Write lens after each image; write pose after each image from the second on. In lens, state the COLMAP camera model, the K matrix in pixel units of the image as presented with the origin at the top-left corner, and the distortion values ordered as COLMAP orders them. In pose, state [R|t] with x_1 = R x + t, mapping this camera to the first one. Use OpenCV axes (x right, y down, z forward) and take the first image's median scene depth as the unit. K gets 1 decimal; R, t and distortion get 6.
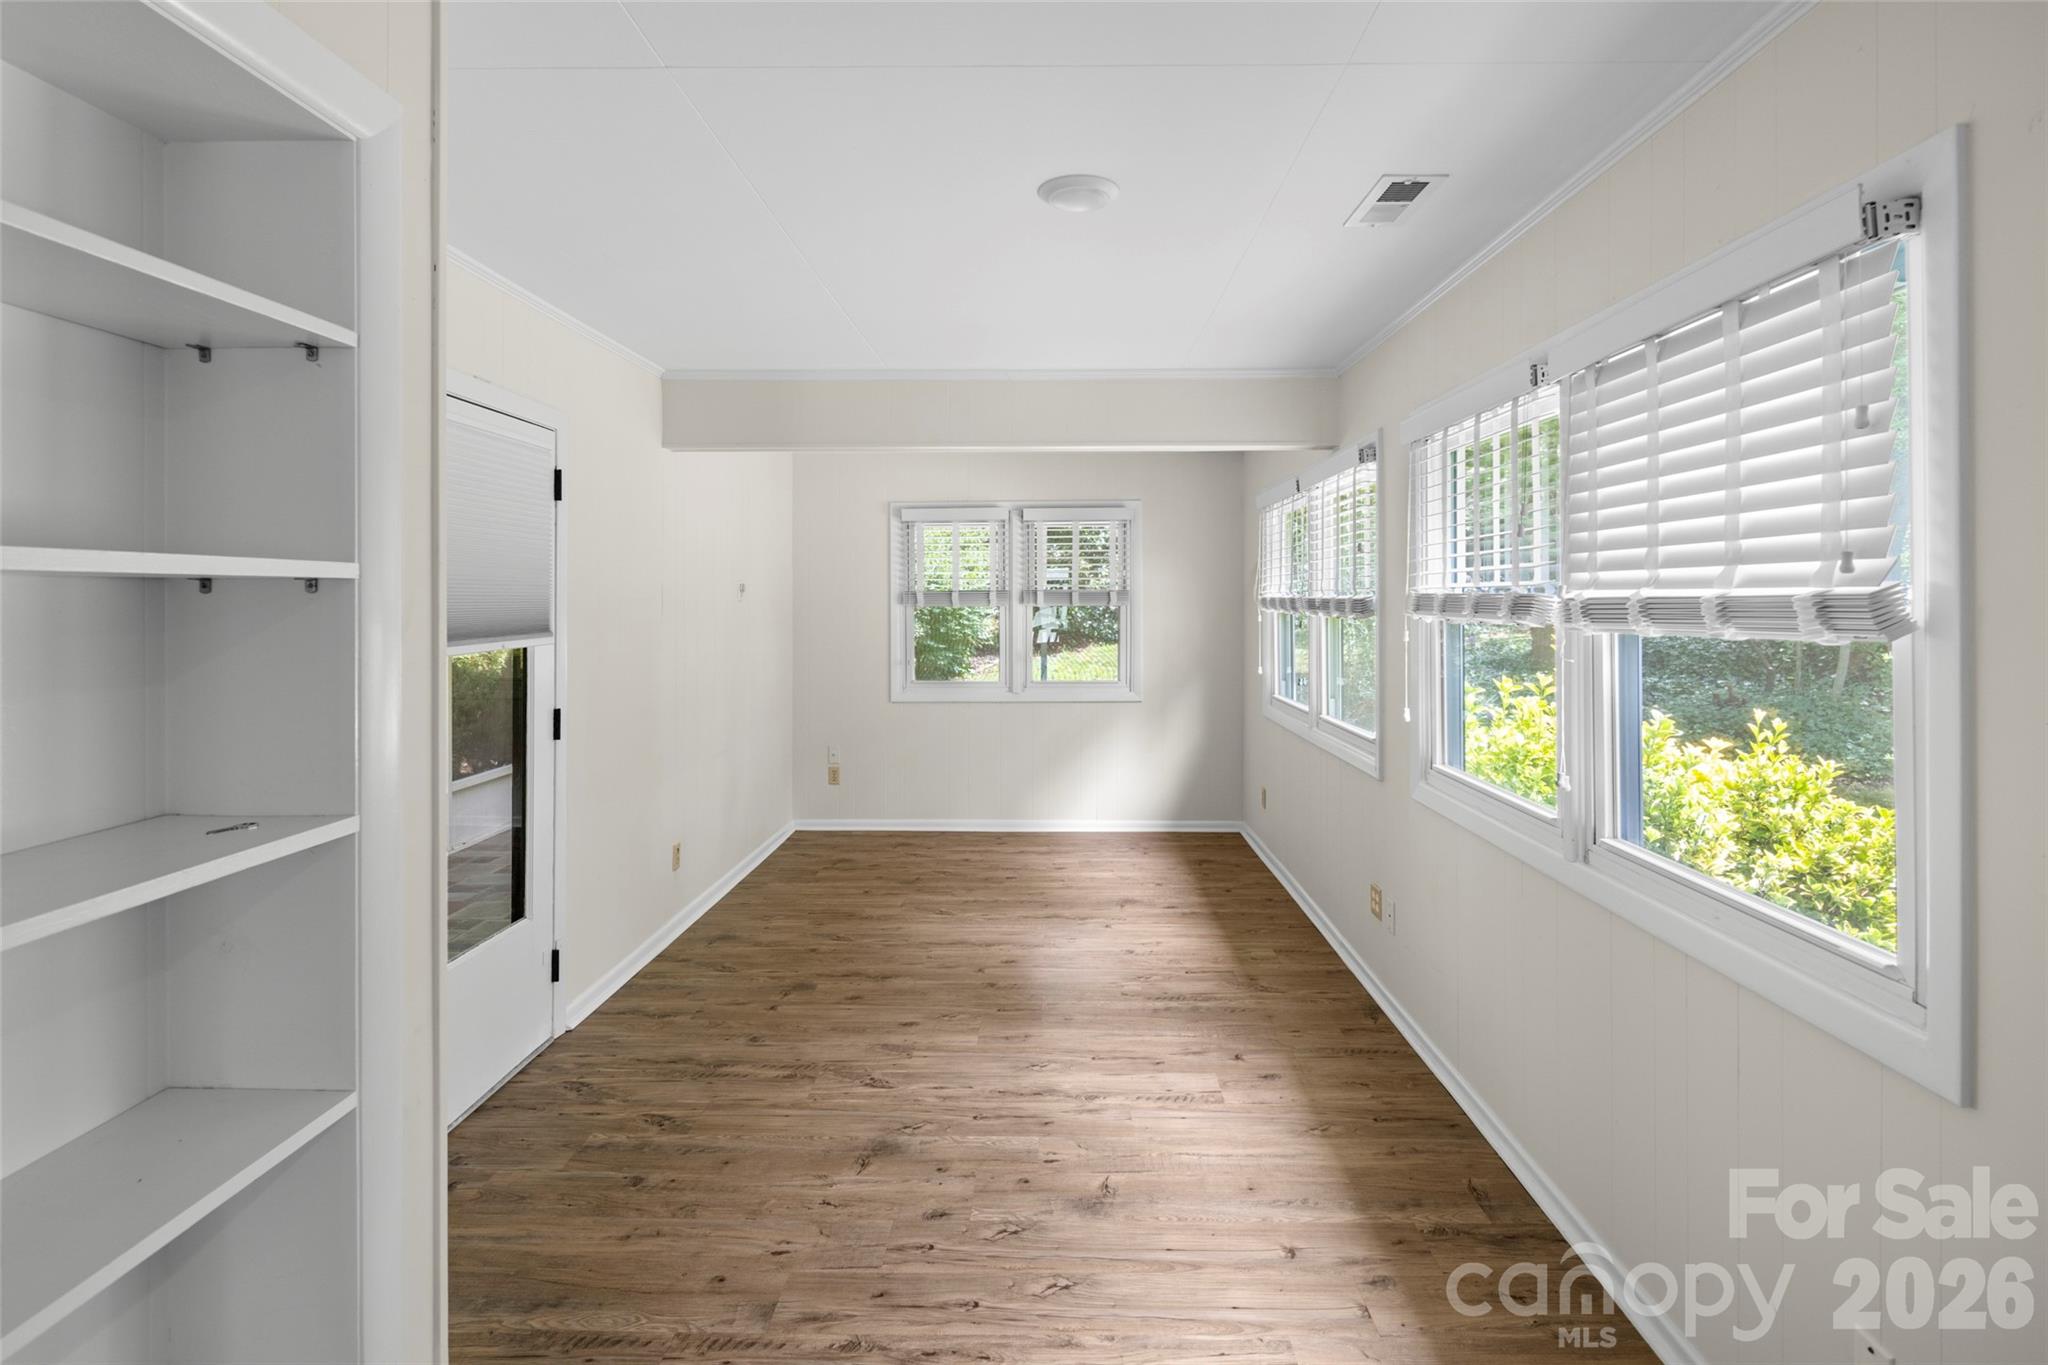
lens RADIAL K [[1002.7, 0, 1032.3], [0, 1002.7, 580.4], [0, 0, 1]] dist [0.003258, -0.000903]
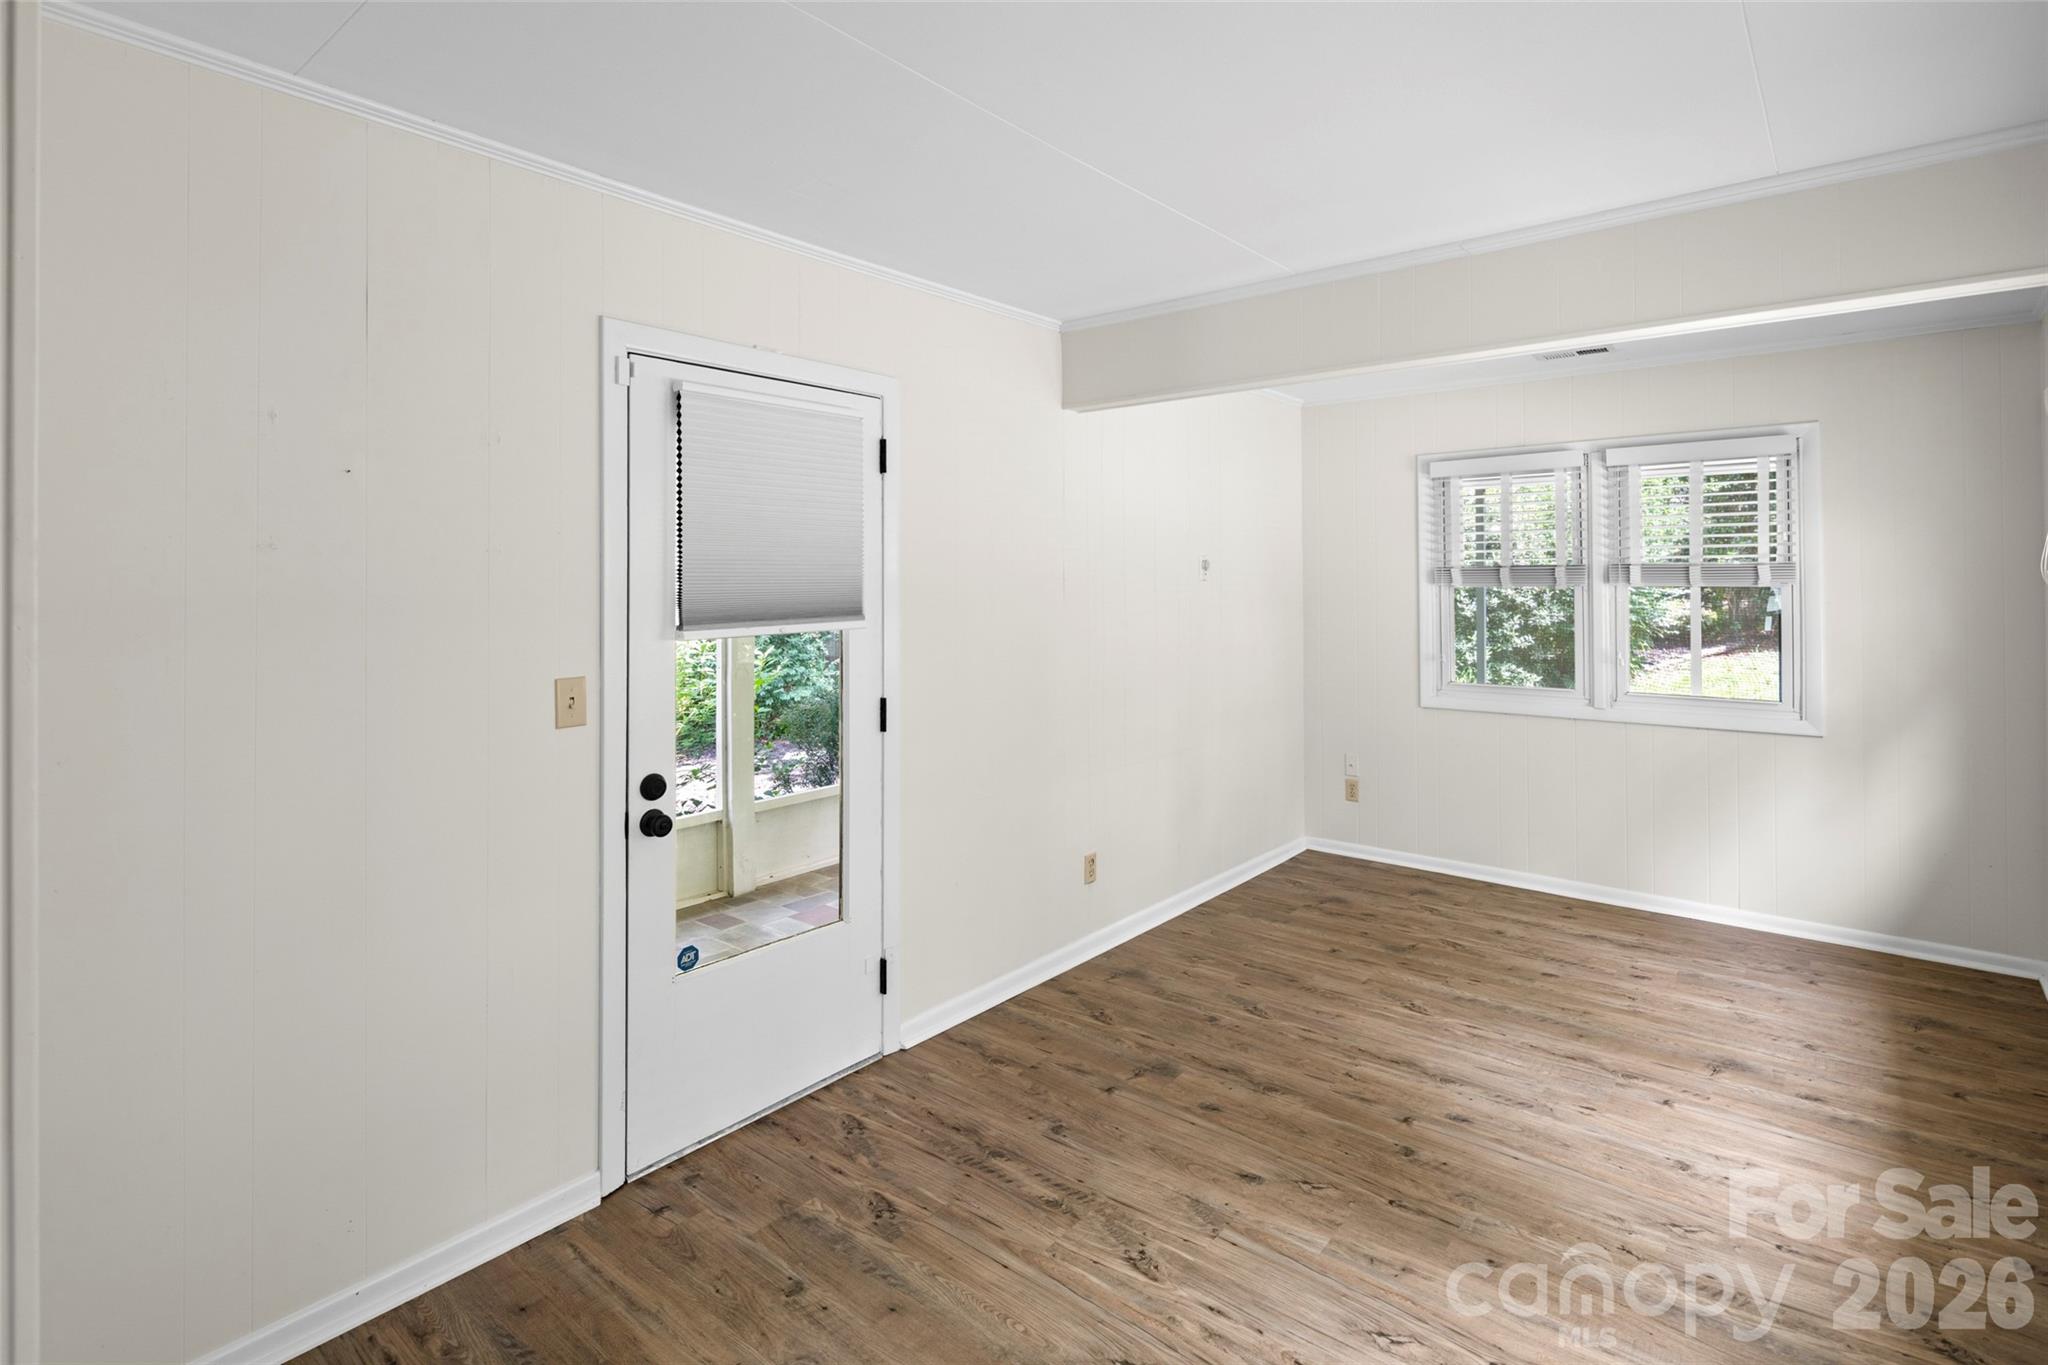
lens RADIAL K [[996.2, 0, 1045.5], [0, 996.2, 558.5], [0, 0, 1]] dist [0.007554, -0.005336]
pose [[0.787778, -0.013407, -0.615813, 0.182377], [0.014075, 0.999894, -0.003763, 0.004441], [0.615798, -0.005703, 0.787883, 0.319058]]
